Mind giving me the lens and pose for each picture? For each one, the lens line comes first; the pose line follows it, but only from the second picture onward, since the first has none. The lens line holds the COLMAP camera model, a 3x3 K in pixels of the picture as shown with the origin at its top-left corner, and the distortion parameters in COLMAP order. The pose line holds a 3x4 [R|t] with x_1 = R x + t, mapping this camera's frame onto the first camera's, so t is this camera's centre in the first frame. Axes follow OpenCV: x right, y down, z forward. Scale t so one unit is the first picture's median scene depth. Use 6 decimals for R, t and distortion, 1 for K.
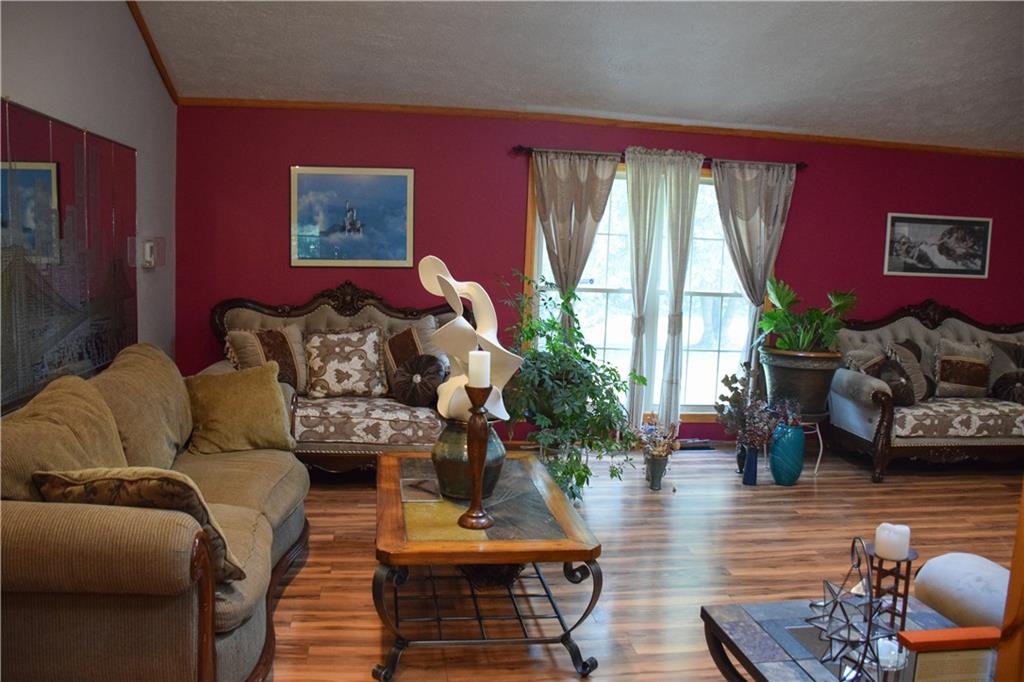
lens RADIAL K [[808.7, 0, 482.3], [0, 808.7, 360.9], [0, 0, 1]] dist [-0.135367, 0.082734]
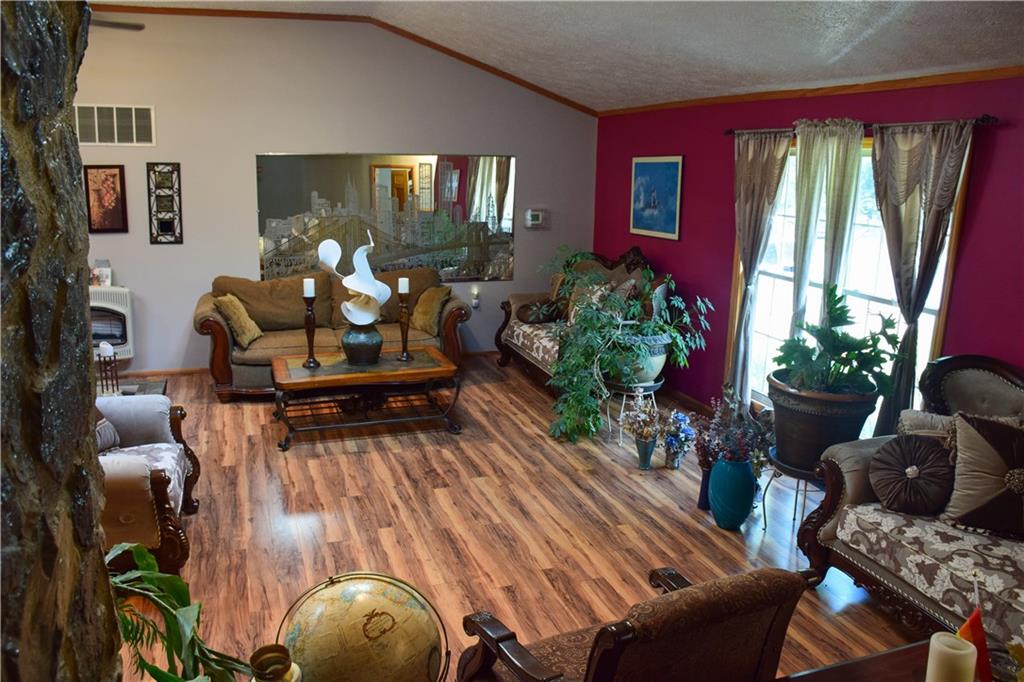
lens RADIAL K [[779.8, 0, 512.0], [0, 779.8, 341.0], [0, 0, 1]] dist [-0.145864, 0.089191]
pose [[0.206118, 0.186777, -0.960536, 0.995635], [-0.145509, 0.976551, 0.158667, -0.118909], [0.967648, 0.107063, 0.228463, 0.538870]]
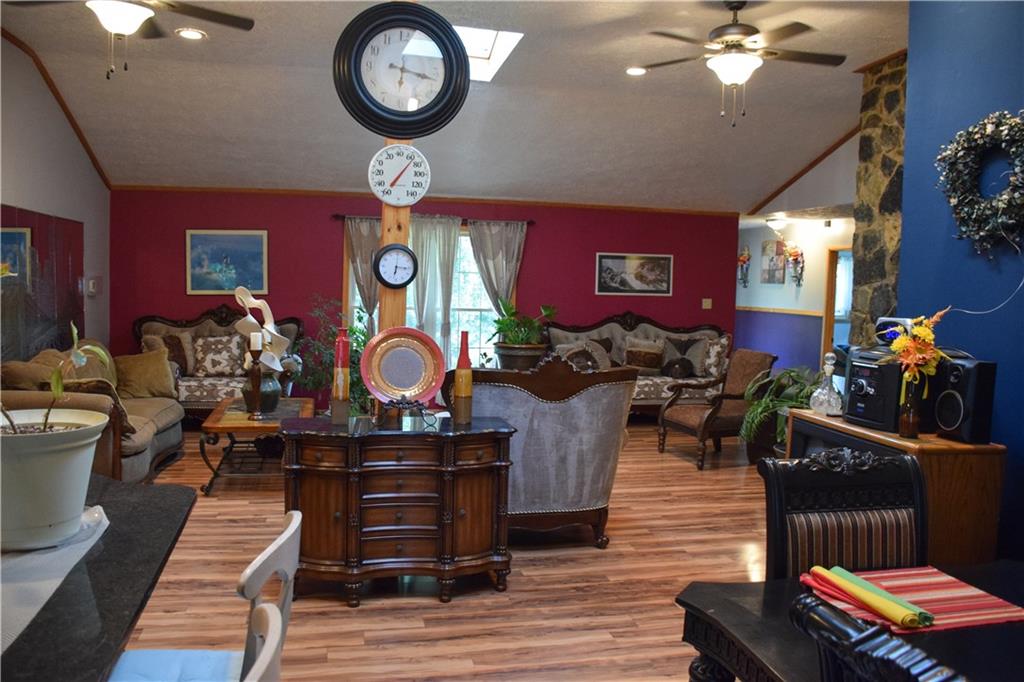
lens RADIAL K [[808.7, 0, 482.3], [0, 808.7, 360.9], [0, 0, 1]] dist [-0.135367, 0.082734]
pose [[0.997863, -0.014589, 0.063694, 0.224423], [0.017008, 0.999148, -0.037594, 0.074235], [-0.063091, 0.038596, 0.997261, -0.537179]]
